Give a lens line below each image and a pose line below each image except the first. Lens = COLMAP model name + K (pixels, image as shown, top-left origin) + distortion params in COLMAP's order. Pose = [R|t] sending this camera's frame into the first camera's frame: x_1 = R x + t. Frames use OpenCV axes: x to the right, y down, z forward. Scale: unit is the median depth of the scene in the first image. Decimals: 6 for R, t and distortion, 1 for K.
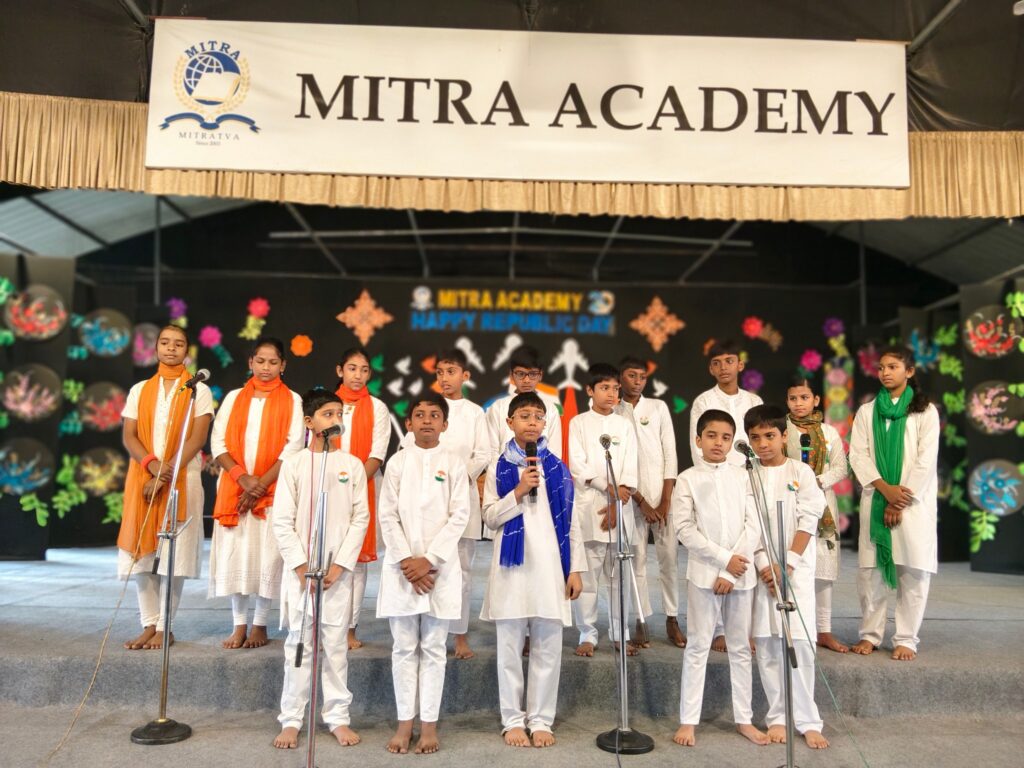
lens RADIAL K [[828.7, 0, 512.6], [0, 828.7, 384.1], [0, 0, 1]] dist [0.089599, -0.151309]
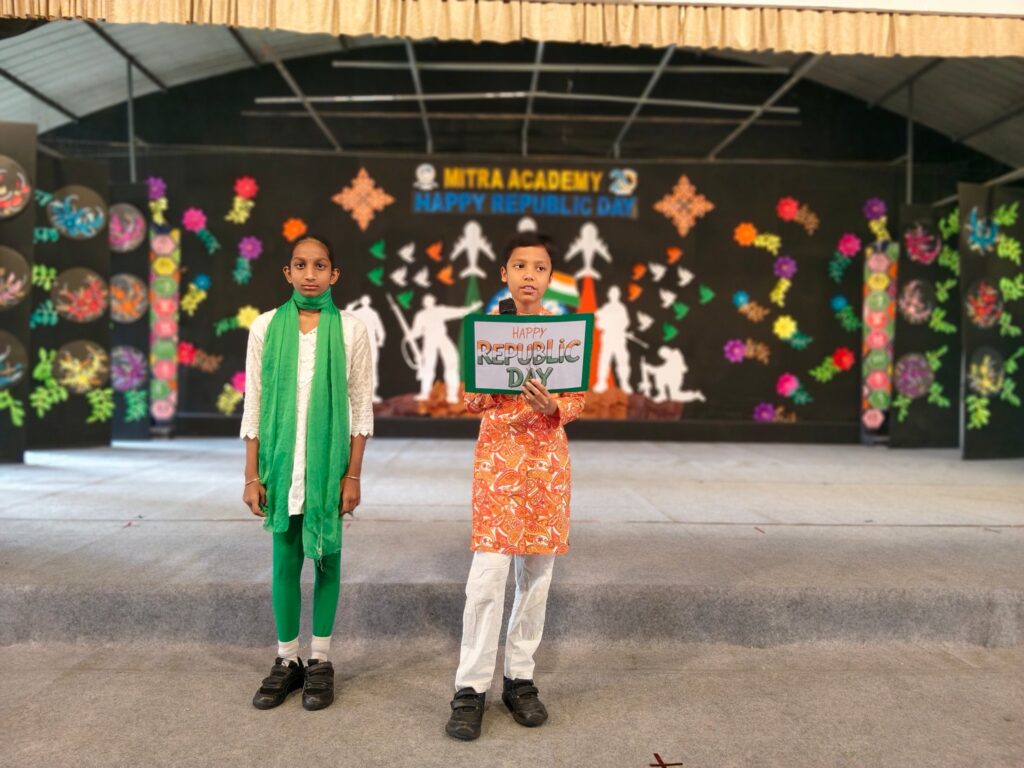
lens RADIAL K [[828.7, 0, 512.6], [0, 828.7, 384.1], [0, 0, 1]] dist [0.089599, -0.151309]
pose [[0.999944, -0.003783, 0.009856, -0.034033], [0.002558, 0.992592, 0.121472, 0.014996], [-0.010243, -0.121440, 0.992546, 0.096050]]
